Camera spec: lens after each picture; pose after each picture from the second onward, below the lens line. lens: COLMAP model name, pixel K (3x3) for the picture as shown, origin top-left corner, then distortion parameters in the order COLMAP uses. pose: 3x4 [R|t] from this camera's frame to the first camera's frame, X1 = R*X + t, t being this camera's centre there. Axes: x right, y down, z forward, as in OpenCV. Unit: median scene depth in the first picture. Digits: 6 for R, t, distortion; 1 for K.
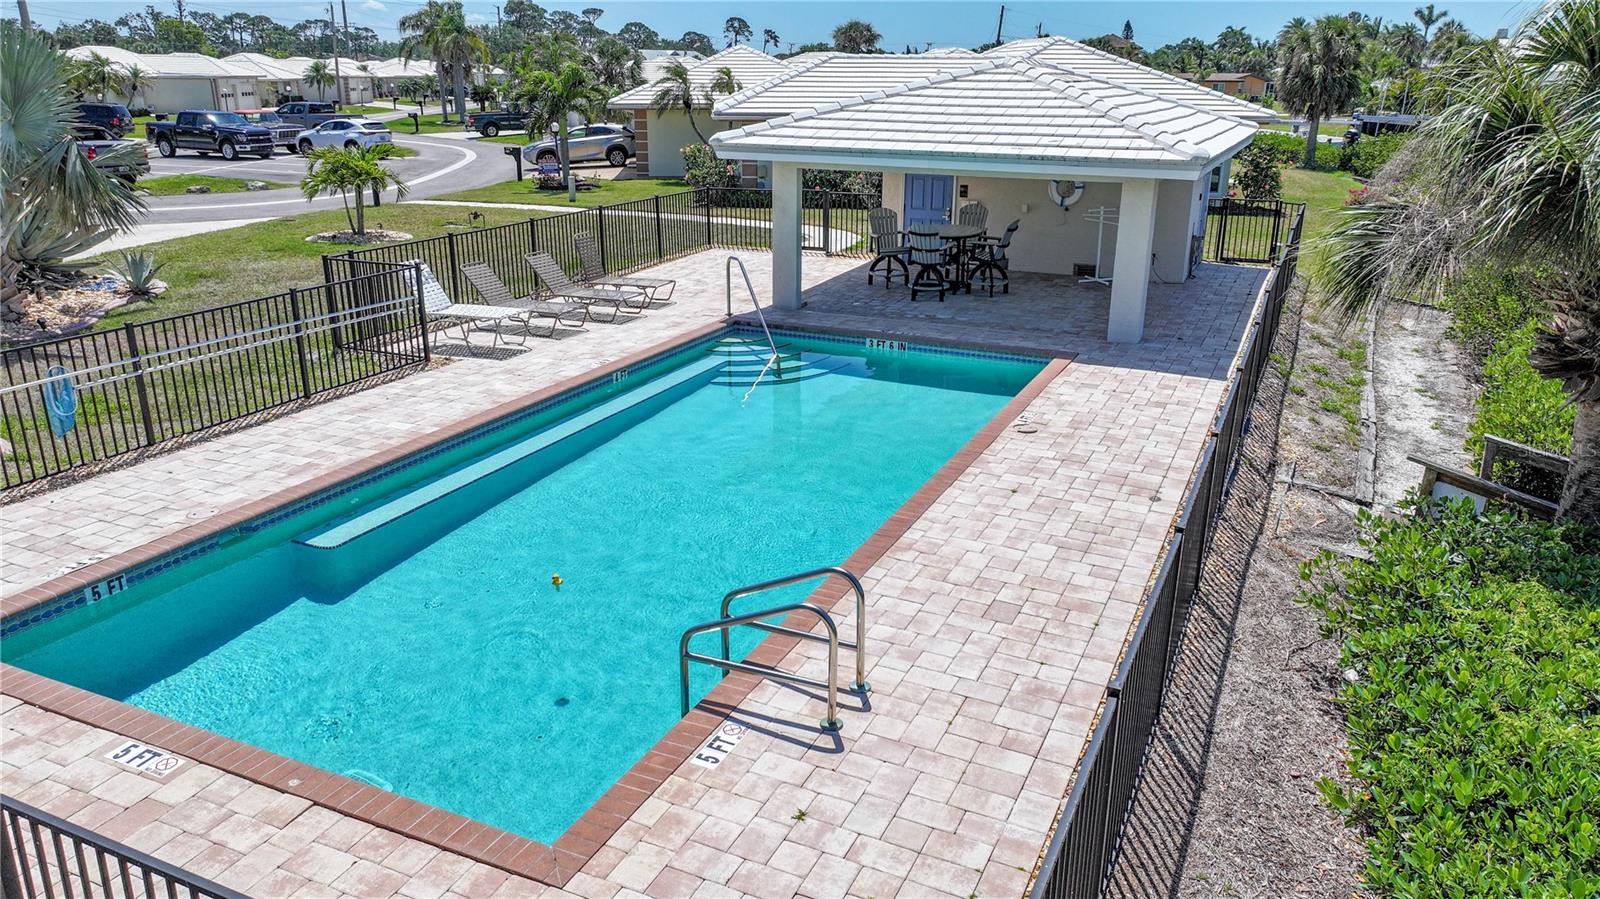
lens RADIAL K [[1122.3, 0, 803.8], [0, 1122.3, 453.7], [0, 0, 1]] dist [-0.000612, 0.016025]
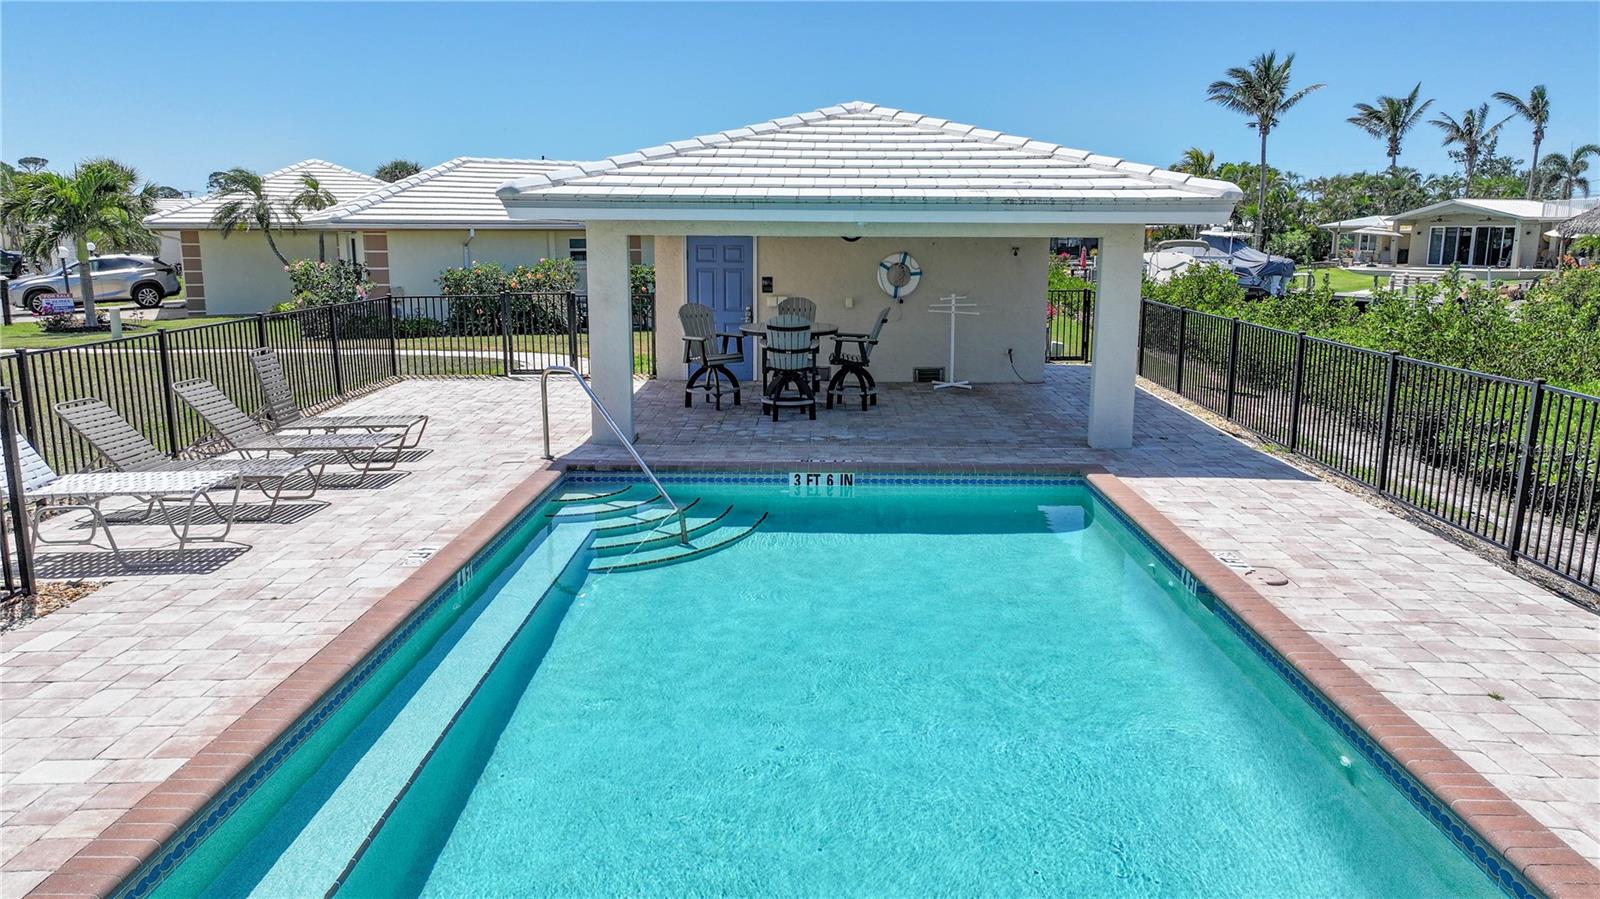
lens RADIAL K [[1122.3, 0, 796.0], [0, 1122.3, 442.6], [0, 0, 1]] dist [-0.000612, 0.016025]
pose [[0.914236, -0.076098, 0.397971, -0.207266], [0.133185, 0.984067, -0.117788, -0.043110], [-0.382667, 0.160689, 0.909805, 0.402921]]
